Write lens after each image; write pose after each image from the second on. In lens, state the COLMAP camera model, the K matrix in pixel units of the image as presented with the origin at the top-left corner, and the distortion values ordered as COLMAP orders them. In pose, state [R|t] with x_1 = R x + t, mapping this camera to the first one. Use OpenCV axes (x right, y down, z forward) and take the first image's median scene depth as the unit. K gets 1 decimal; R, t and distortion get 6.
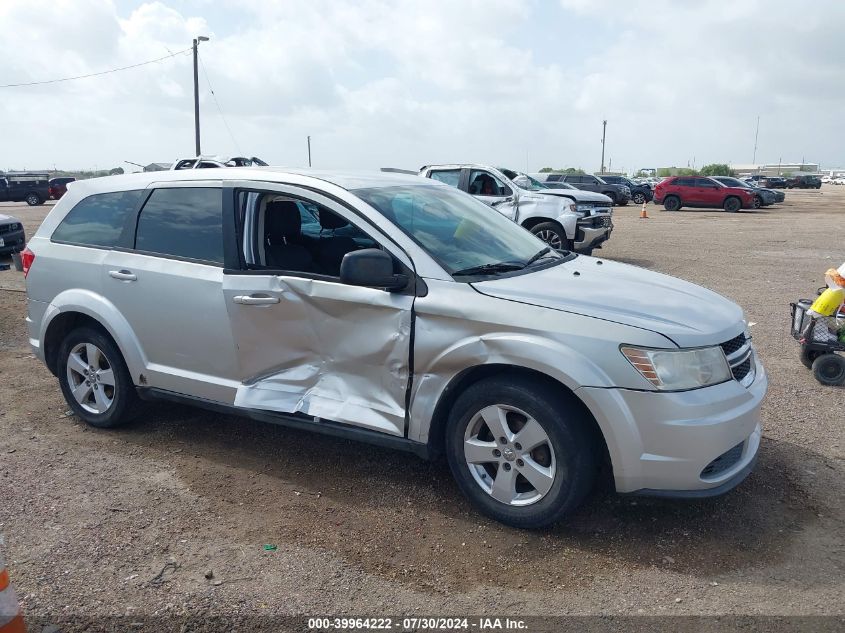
lens RADIAL K [[686.6, 0, 424.9], [0, 686.6, 284.8], [0, 0, 1]] dist [-0.005950, -0.010303]
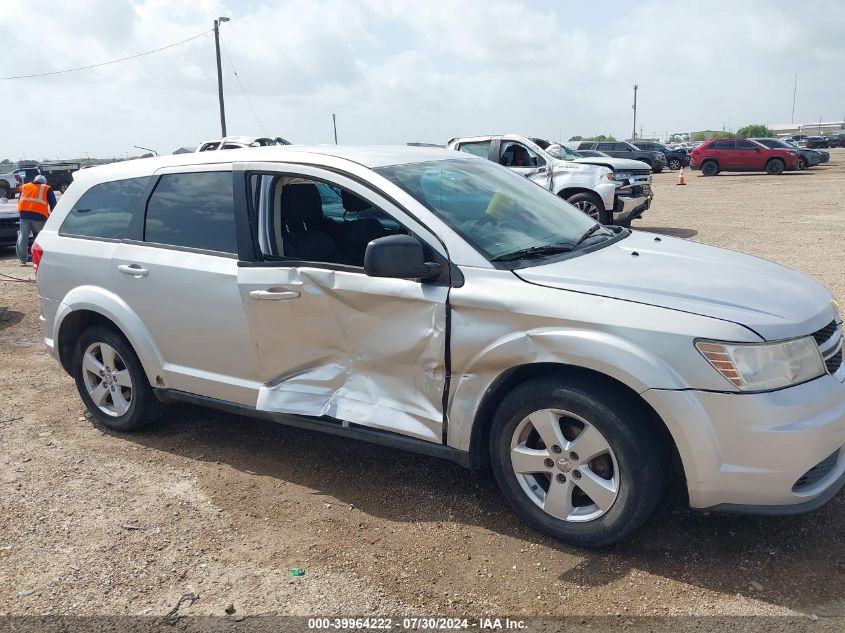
lens RADIAL K [[686.6, 0, 424.9], [0, 686.6, 284.8], [0, 0, 1]] dist [-0.005950, -0.010303]
pose [[0.998475, -0.031619, -0.045244, -0.005757], [0.033248, 0.998809, 0.035713, -0.015543], [0.044061, -0.037163, 0.998337, 0.102003]]
